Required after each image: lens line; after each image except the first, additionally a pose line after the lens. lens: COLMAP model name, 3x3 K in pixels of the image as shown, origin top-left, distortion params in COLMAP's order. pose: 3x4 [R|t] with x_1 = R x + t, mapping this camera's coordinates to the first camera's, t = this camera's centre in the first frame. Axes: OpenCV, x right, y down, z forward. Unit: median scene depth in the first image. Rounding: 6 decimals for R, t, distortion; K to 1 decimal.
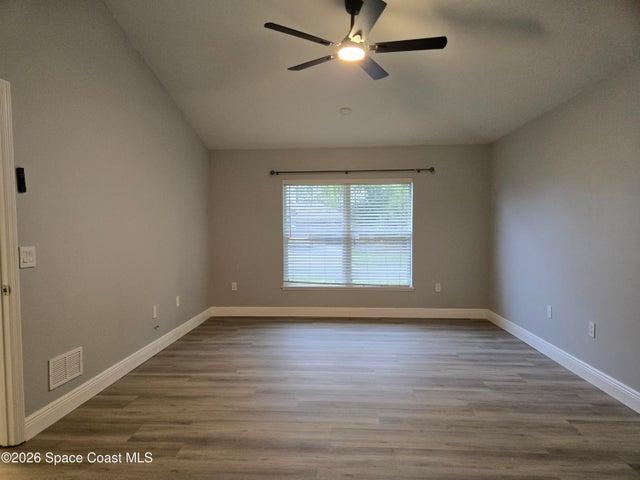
lens RADIAL K [[429.1, 0, 316.6], [0, 429.1, 240.1], [0, 0, 1]] dist [0.067056, -0.051132]
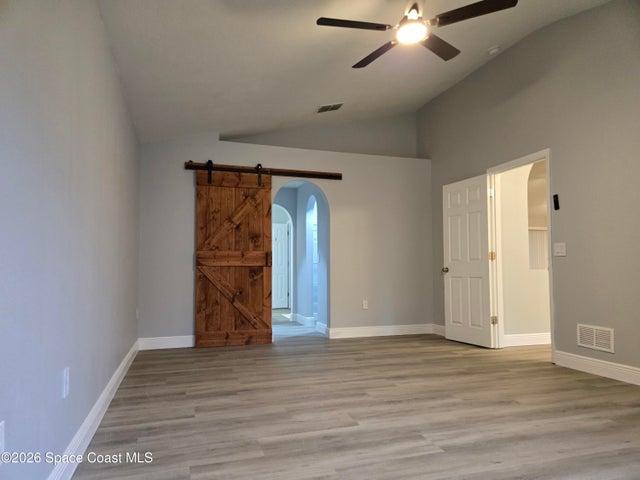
lens RADIAL K [[429.1, 0, 319.5], [0, 429.1, 240.8], [0, 0, 1]] dist [0.067056, -0.051132]
pose [[-0.932330, -0.015920, -0.361258, 0.627789], [-0.001087, 0.999149, -0.041226, 0.062849], [0.361607, -0.038043, -0.931554, 1.880935]]
